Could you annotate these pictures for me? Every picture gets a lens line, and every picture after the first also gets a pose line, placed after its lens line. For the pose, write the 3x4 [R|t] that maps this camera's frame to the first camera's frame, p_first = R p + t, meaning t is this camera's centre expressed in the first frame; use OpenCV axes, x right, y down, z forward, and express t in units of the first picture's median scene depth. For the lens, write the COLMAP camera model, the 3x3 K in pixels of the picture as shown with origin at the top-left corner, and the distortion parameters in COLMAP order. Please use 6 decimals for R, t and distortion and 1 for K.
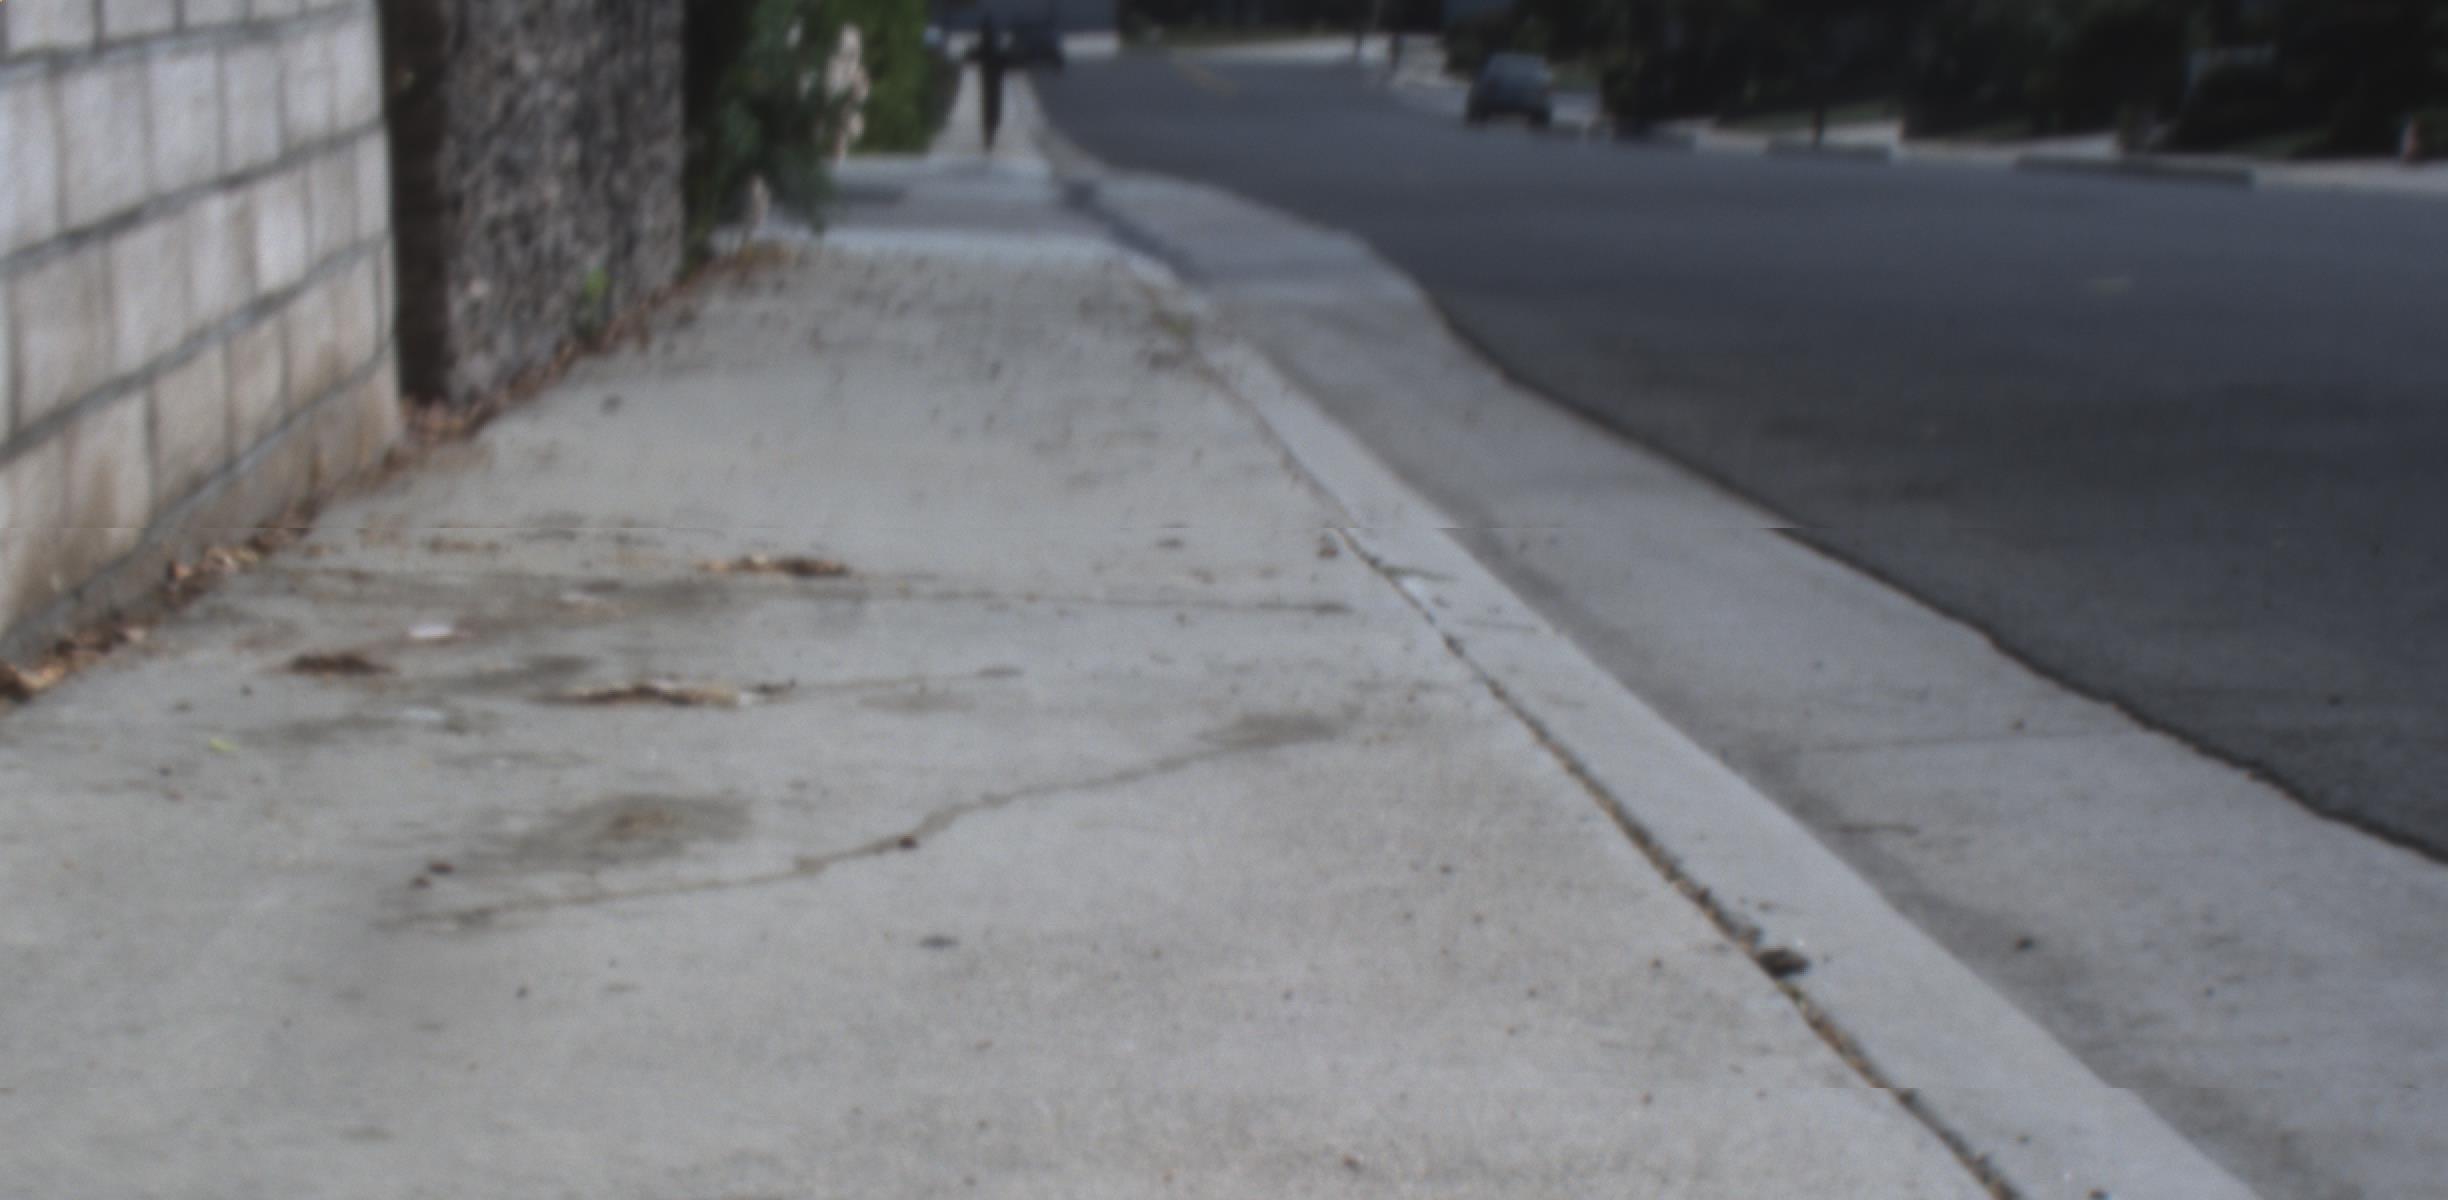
lens RADIAL K [[4479.6, 0, 1322.6], [0, 4479.6, 606.9], [0, 0, 1]] dist [-0.059111, 0.406643]
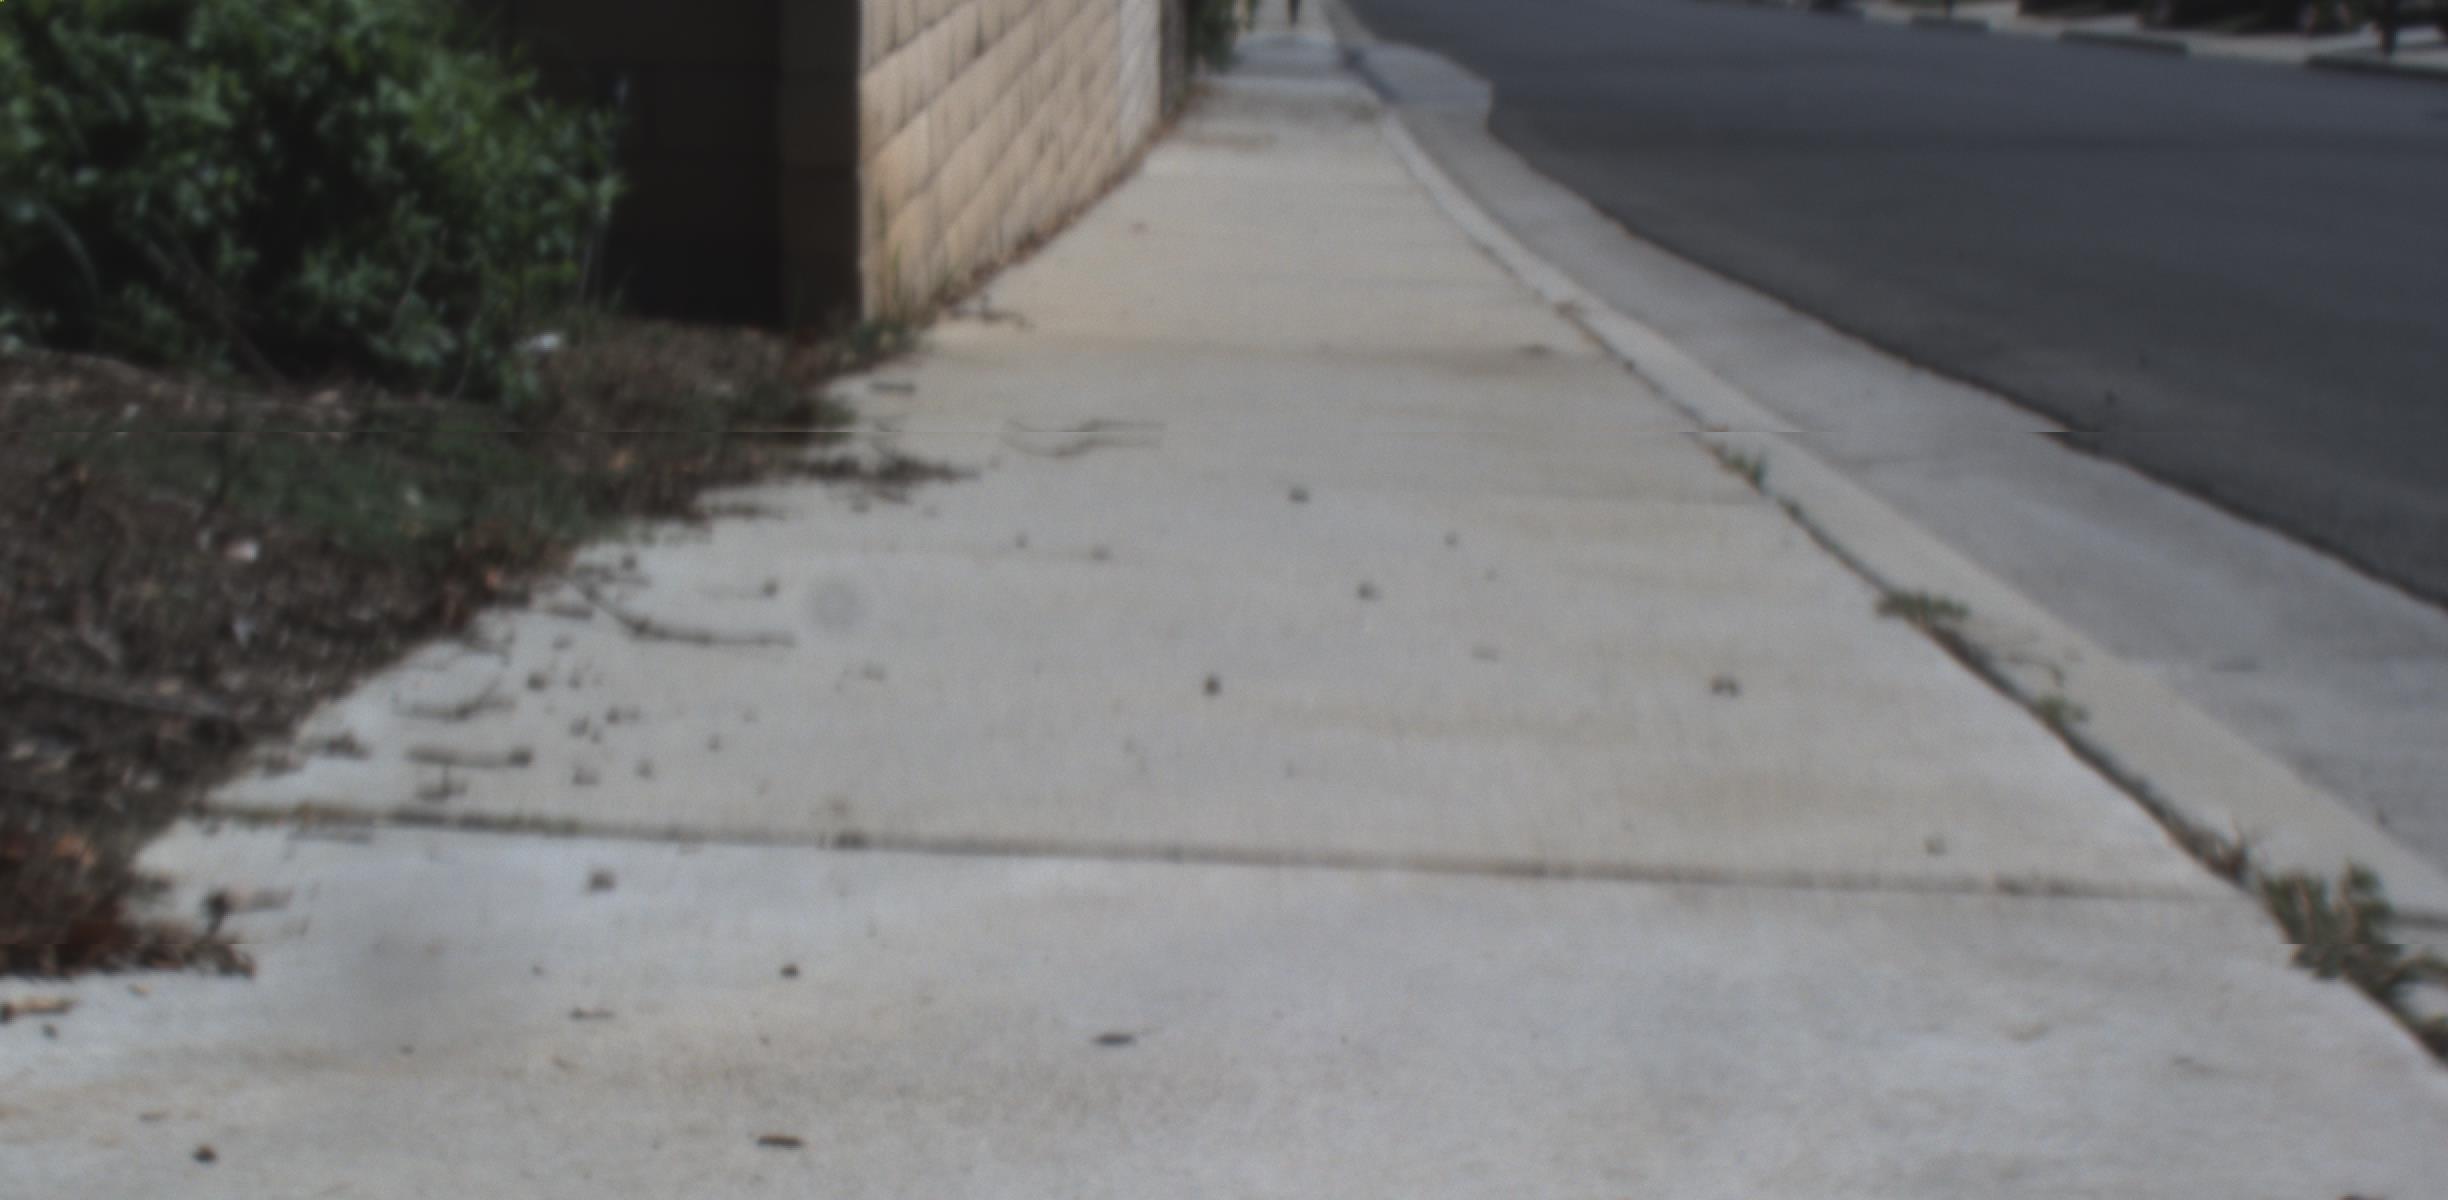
lens RADIAL K [[4479.6, 0, 1322.6], [0, 4479.6, 606.9], [0, 0, 1]] dist [-0.059111, 0.406643]
pose [[0.997810, 0.011188, -0.065191, 0.101072], [-0.009128, 0.999453, 0.031802, 0.128366], [0.065511, -0.031137, 0.997366, -1.457250]]
